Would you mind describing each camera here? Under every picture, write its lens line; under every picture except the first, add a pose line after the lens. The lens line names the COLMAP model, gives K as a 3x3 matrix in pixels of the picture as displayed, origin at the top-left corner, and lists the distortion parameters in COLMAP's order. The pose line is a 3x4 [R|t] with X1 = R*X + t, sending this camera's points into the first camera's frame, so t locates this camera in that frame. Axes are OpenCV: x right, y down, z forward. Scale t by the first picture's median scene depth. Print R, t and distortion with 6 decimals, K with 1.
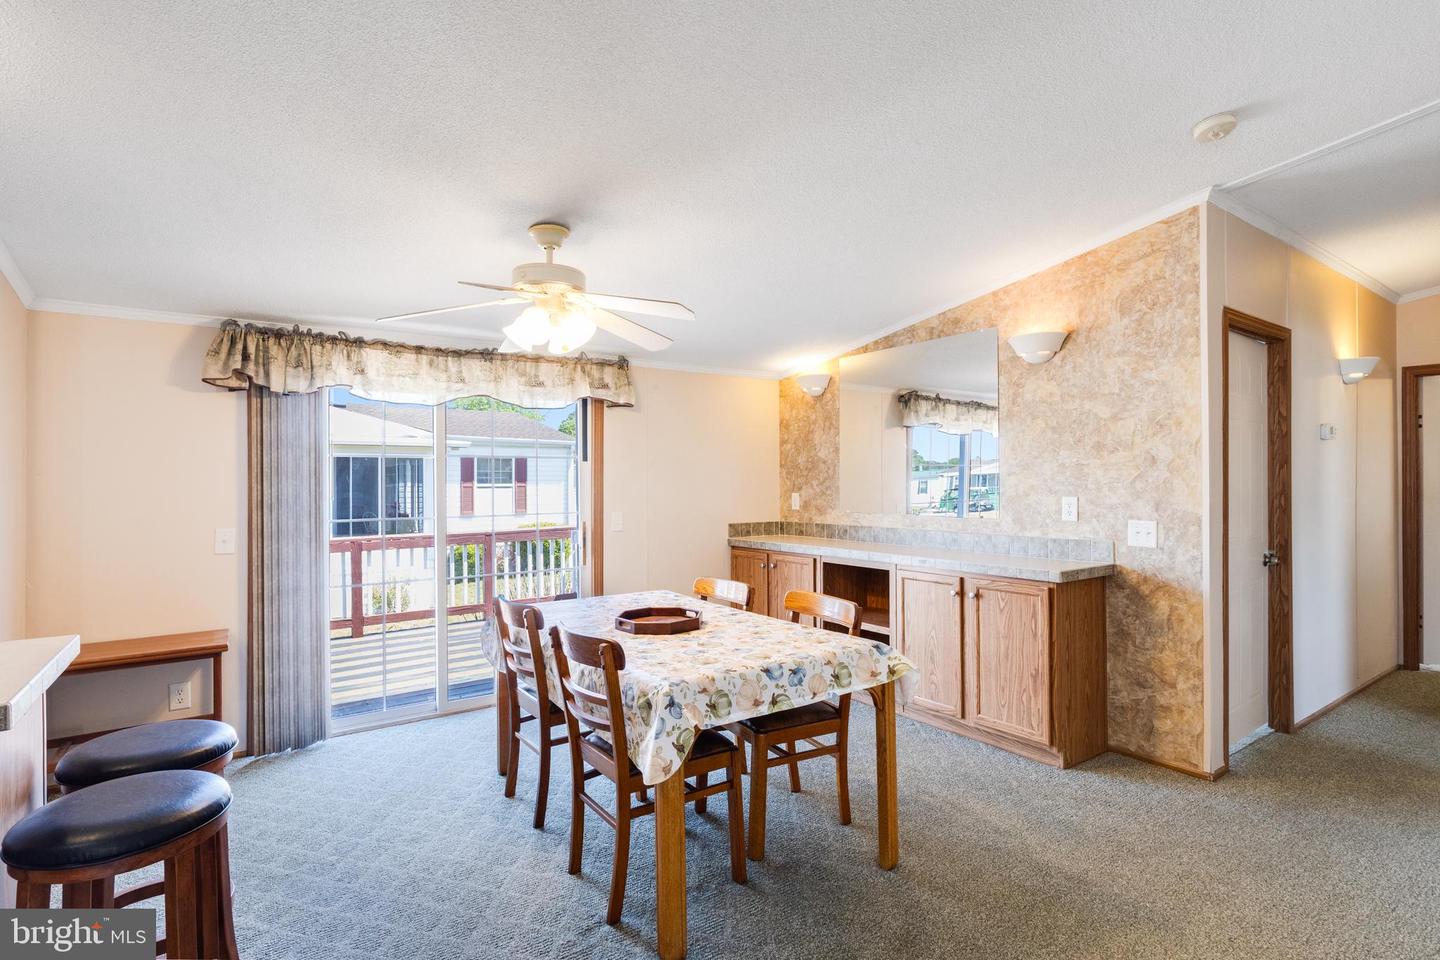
lens RADIAL K [[707.7, 0, 720.0], [0, 707.7, 480.0], [0, 0, 1]] dist [-0.001014, -0.000067]
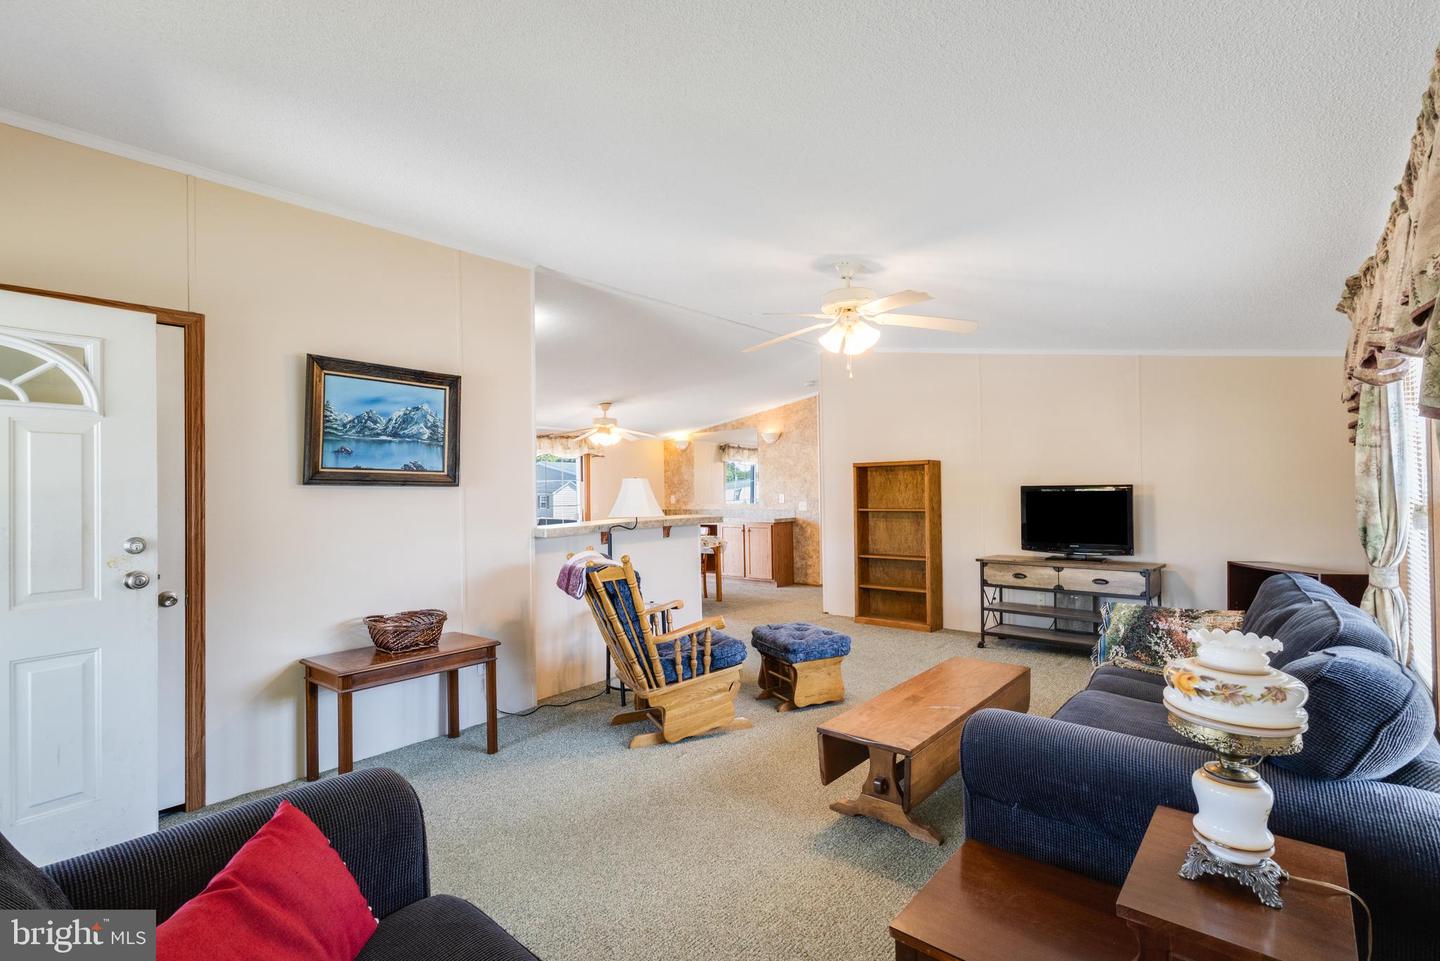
lens RADIAL K [[685.1, 0, 720.0], [0, 685.1, 480.5], [0, 0, 1]] dist [-0.001584, -0.000027]
pose [[0.969354, -0.008309, 0.245528, -0.376958], [0.011994, 0.999837, -0.013519, 0.005145], [-0.245376, 0.016049, 0.969295, -1.479040]]
